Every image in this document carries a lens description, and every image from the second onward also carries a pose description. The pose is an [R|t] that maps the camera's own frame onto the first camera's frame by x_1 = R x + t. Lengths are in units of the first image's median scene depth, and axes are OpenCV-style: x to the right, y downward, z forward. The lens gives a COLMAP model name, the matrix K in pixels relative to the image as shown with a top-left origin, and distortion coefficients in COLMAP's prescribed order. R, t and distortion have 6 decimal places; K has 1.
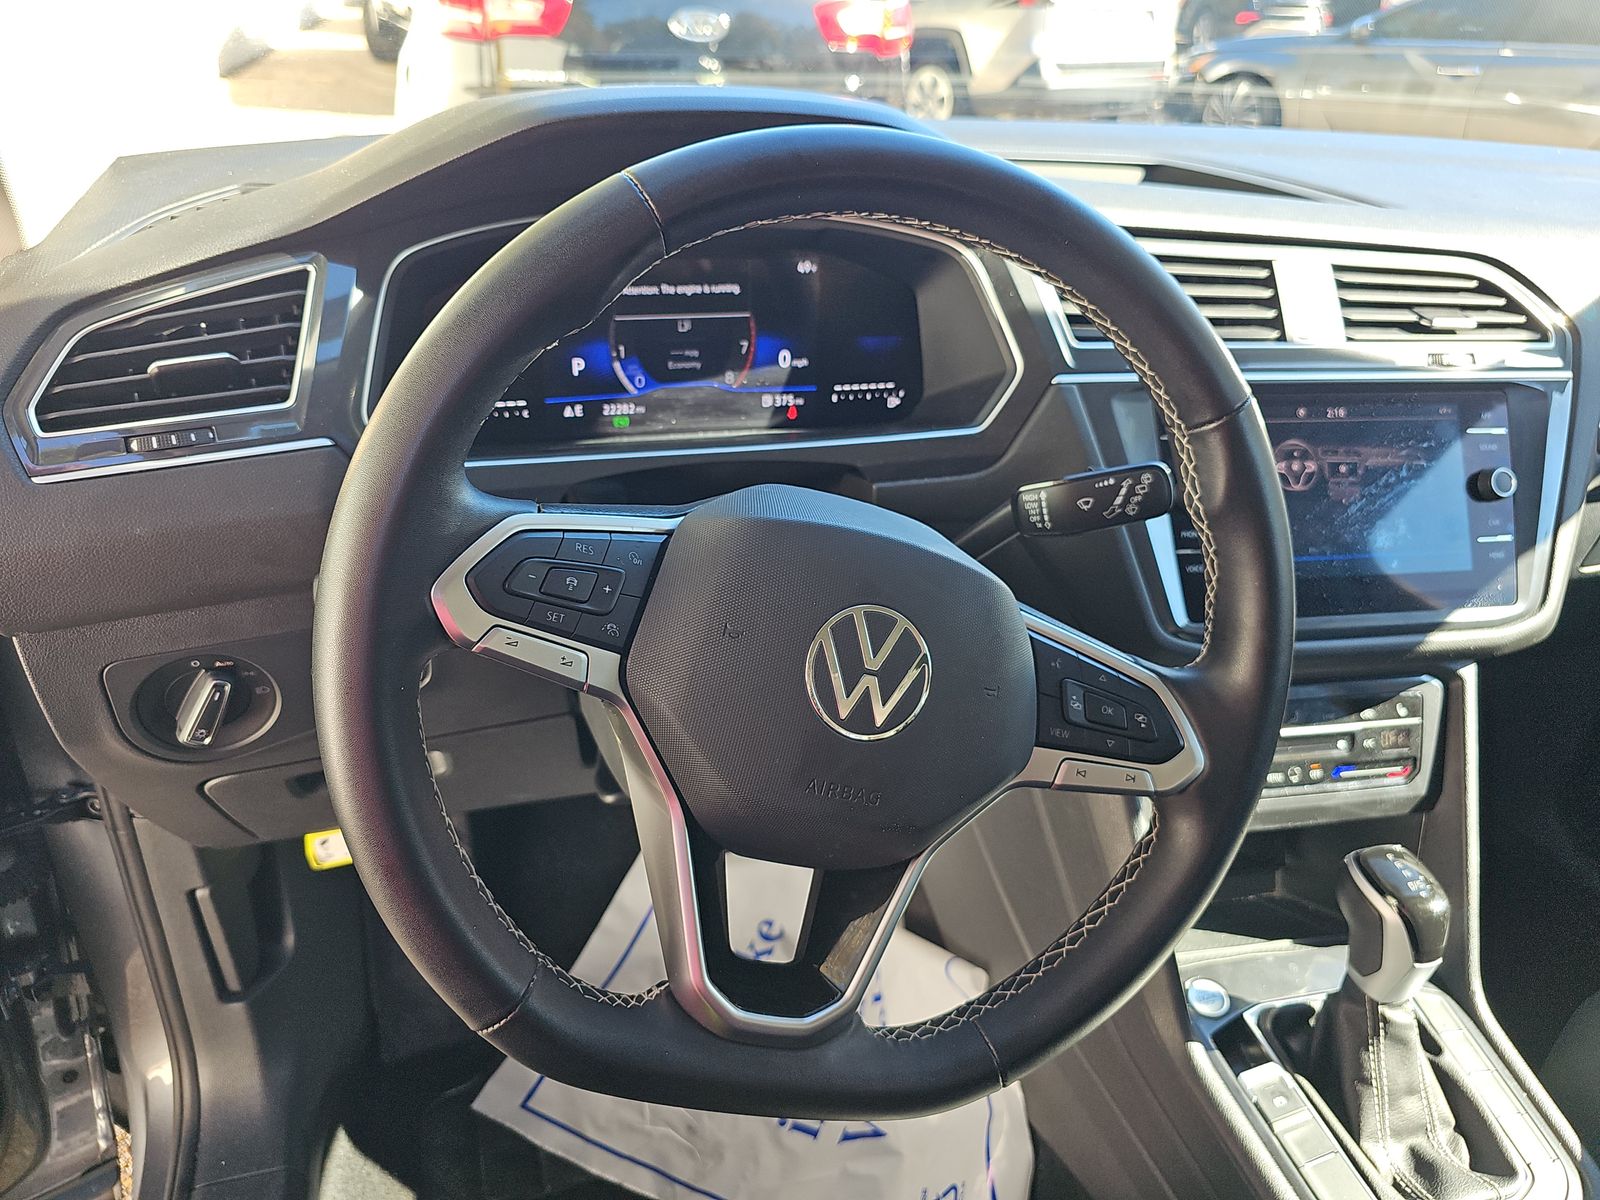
lens RADIAL K [[1070.6, 0, 800.2], [0, 1070.6, 583.2], [0, 0, 1]] dist [-0.003879, -0.004770]
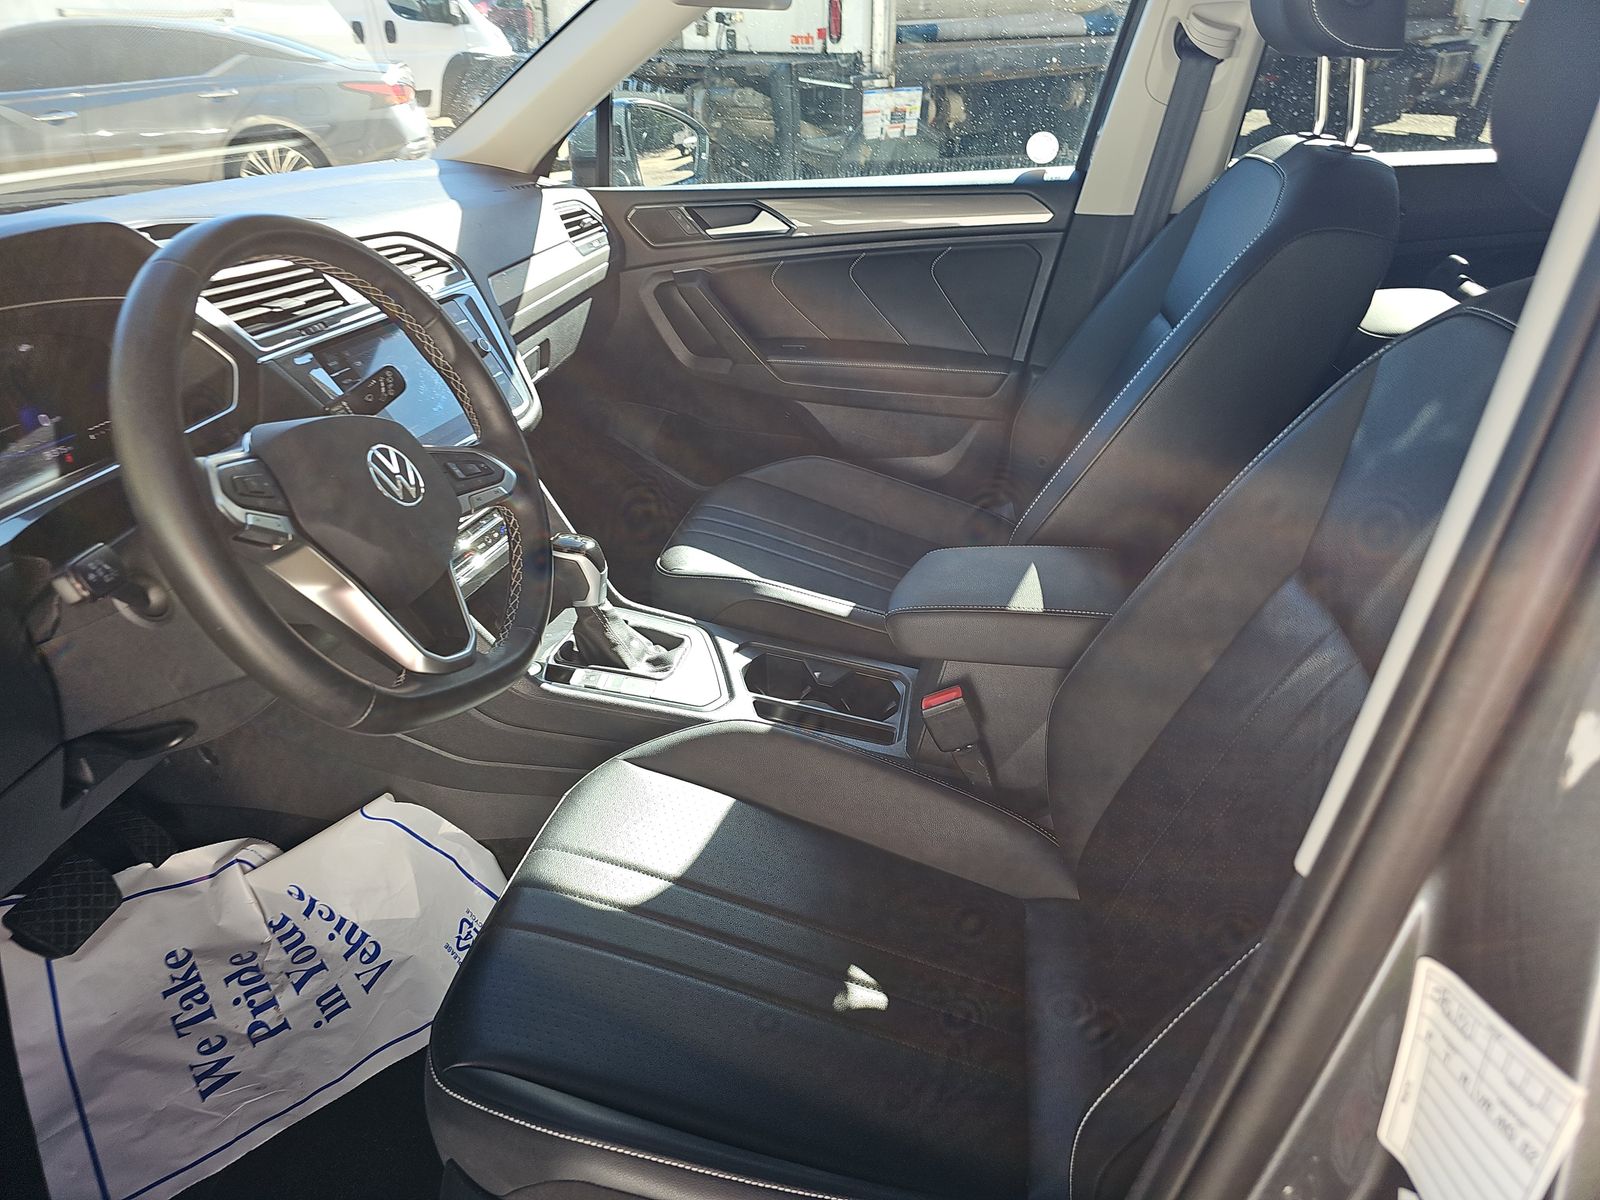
lens RADIAL K [[978.1, 0, 798.3], [0, 978.1, 552.9], [0, 0, 1]] dist [-0.004866, -0.002661]
pose [[0.442901, -0.458358, 0.770549, -0.579131], [0.473226, 0.849485, 0.233309, 0.075288], [-0.761509, 0.261311, 0.593145, -0.316167]]
